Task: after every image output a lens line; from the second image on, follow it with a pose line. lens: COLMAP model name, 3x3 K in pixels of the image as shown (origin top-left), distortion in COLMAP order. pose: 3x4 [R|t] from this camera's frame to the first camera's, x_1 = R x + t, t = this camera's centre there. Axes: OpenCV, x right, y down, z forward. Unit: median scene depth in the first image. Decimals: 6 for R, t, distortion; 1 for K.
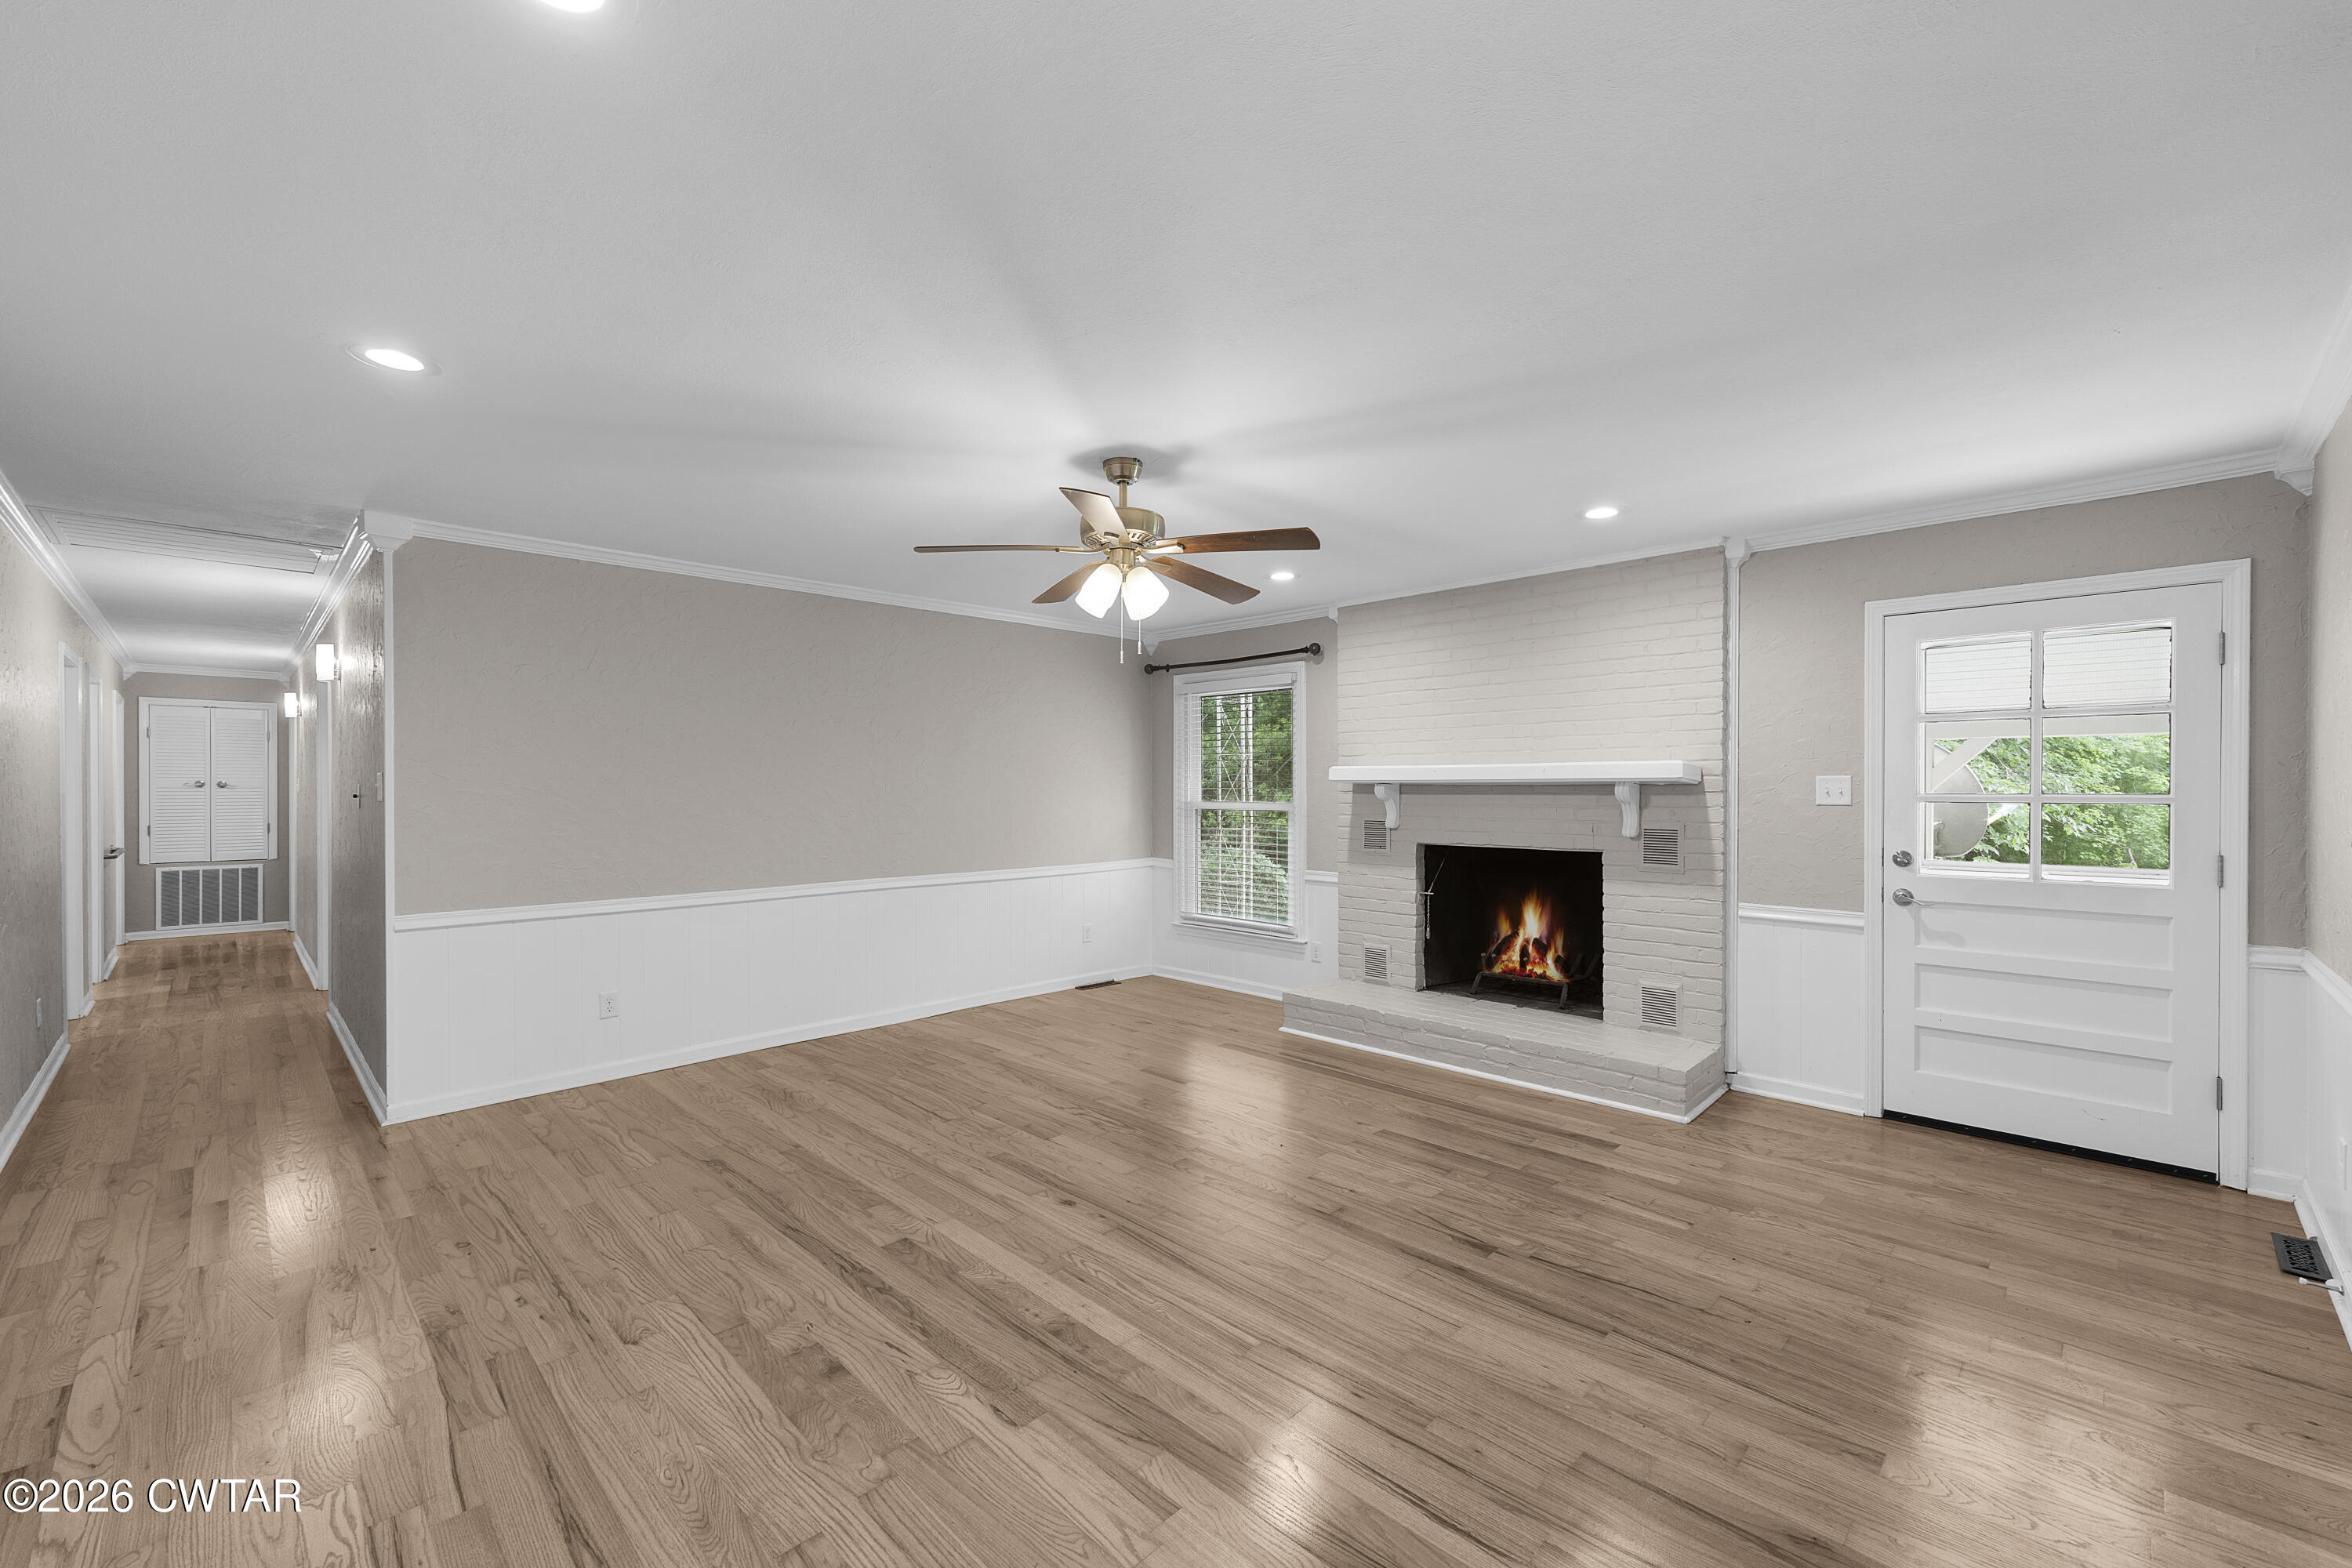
lens RADIAL K [[954.0, 0, 1188.4], [0, 954.0, 789.0], [0, 0, 1]] dist [0.000653, -0.000045]
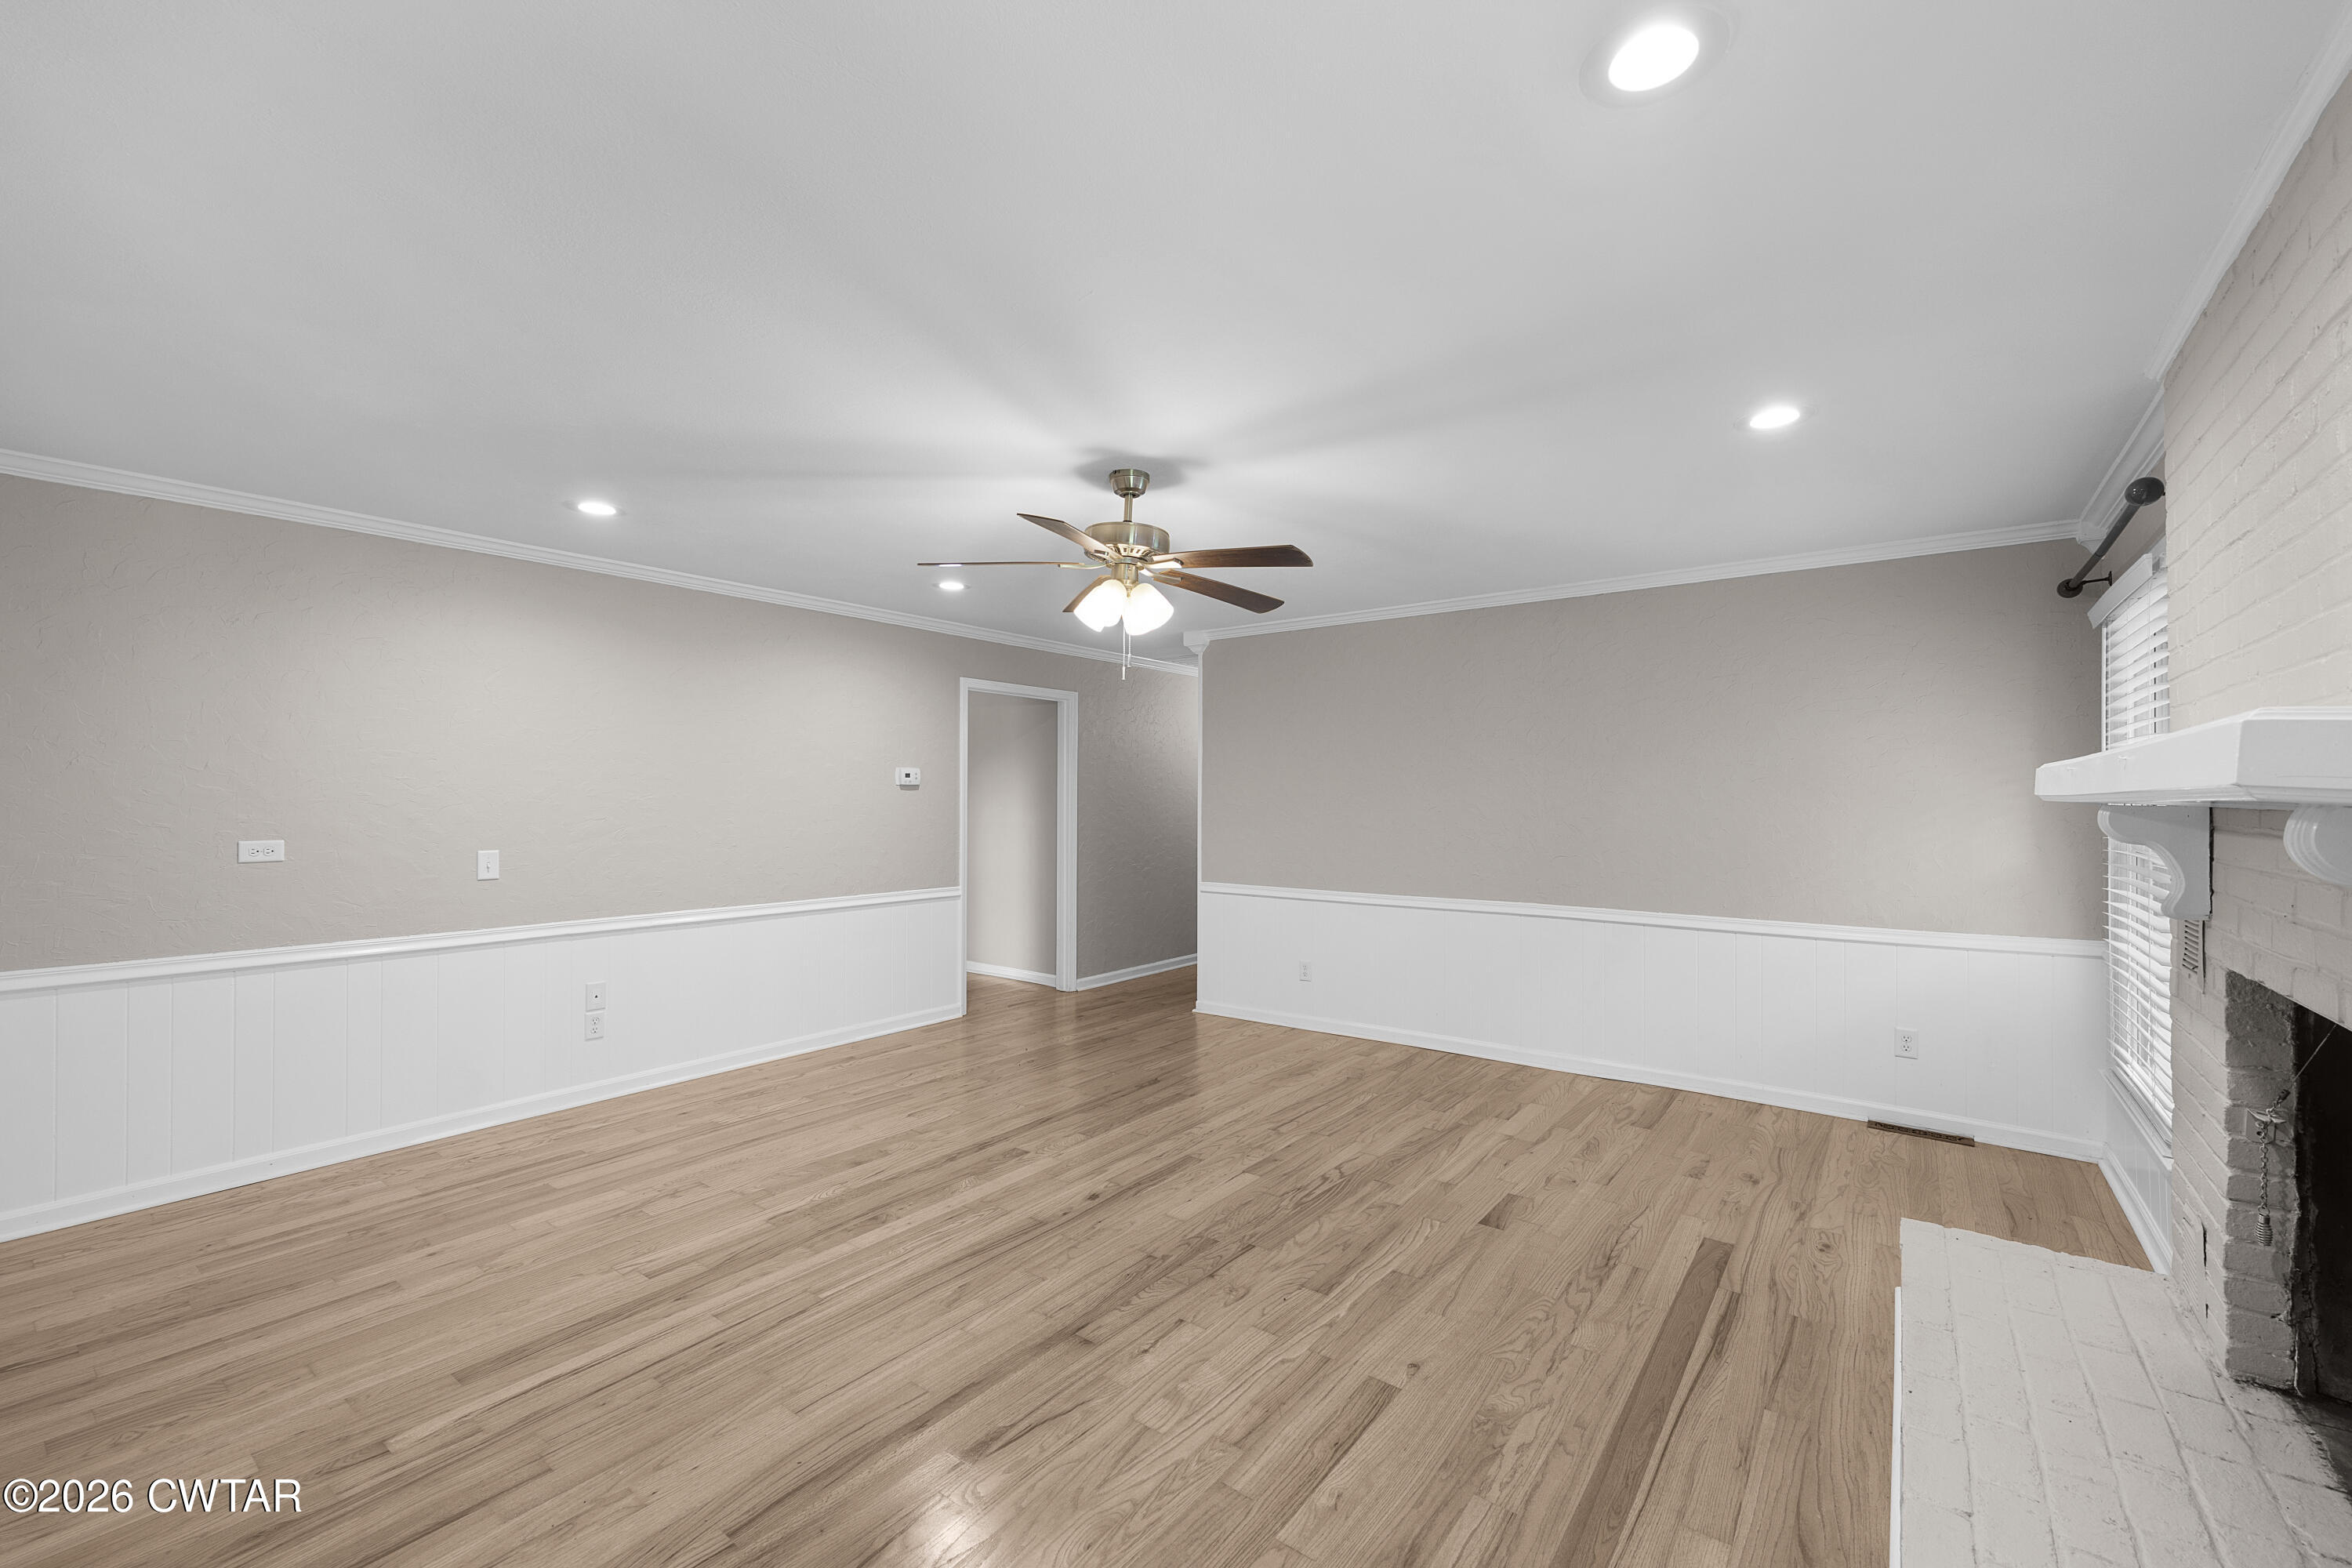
lens RADIAL K [[954.0, 0, 1188.4], [0, 954.0, 789.0], [0, 0, 1]] dist [0.000653, -0.000045]
pose [[0.128166, -0.009749, -0.991705, 0.865955], [-0.002325, 0.999946, -0.010131, -0.011540], [0.991750, 0.003604, 0.128136, 0.879288]]
